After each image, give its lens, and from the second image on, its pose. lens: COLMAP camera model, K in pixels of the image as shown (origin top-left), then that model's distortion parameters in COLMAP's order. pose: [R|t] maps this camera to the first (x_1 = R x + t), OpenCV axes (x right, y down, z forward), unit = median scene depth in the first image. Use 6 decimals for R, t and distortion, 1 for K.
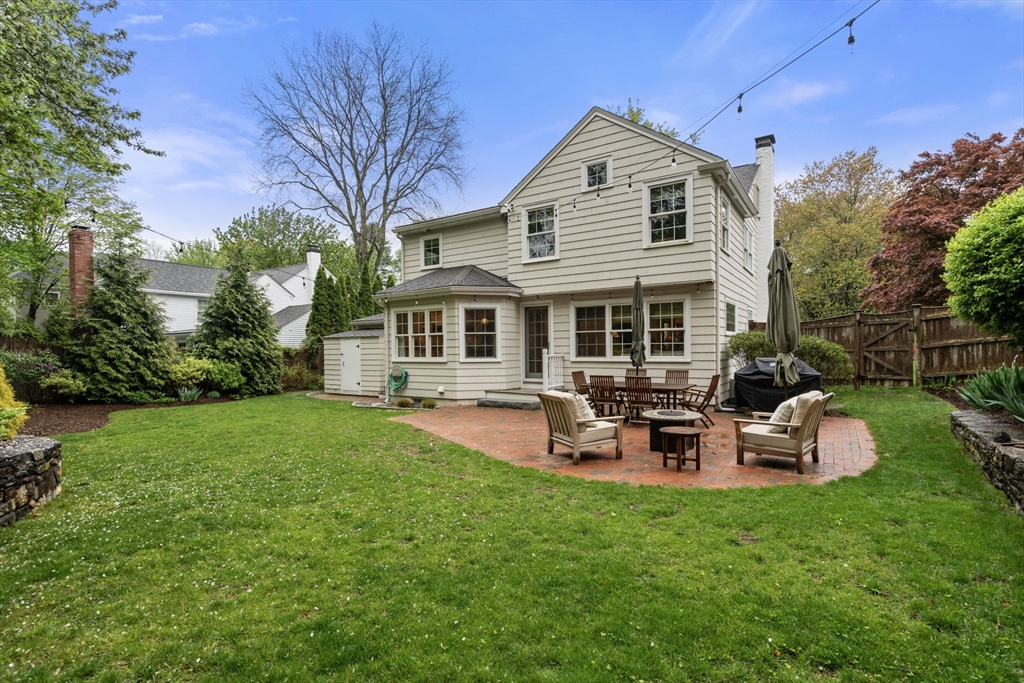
lens RADIAL K [[491.2, 0, 507.6], [0, 491.2, 347.0], [0, 0, 1]] dist [-0.002777, -0.000218]
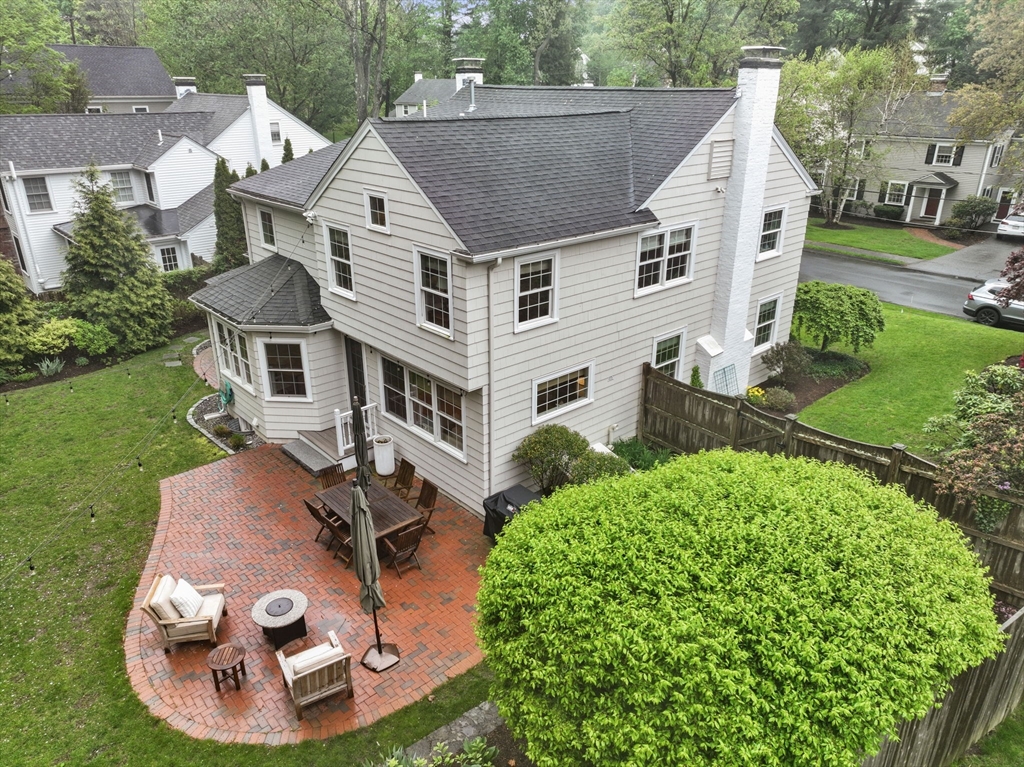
lens RADIAL K [[718.2, 0, 513.9], [0, 718.2, 385.3], [0, 0, 1]] dist [0.008447, 0.001760]
pose [[0.970179, 0.106723, -0.217628, 0.534594], [-0.014358, 0.921577, 0.387930, -0.436685], [0.241962, -0.373237, 0.895628, -0.034709]]
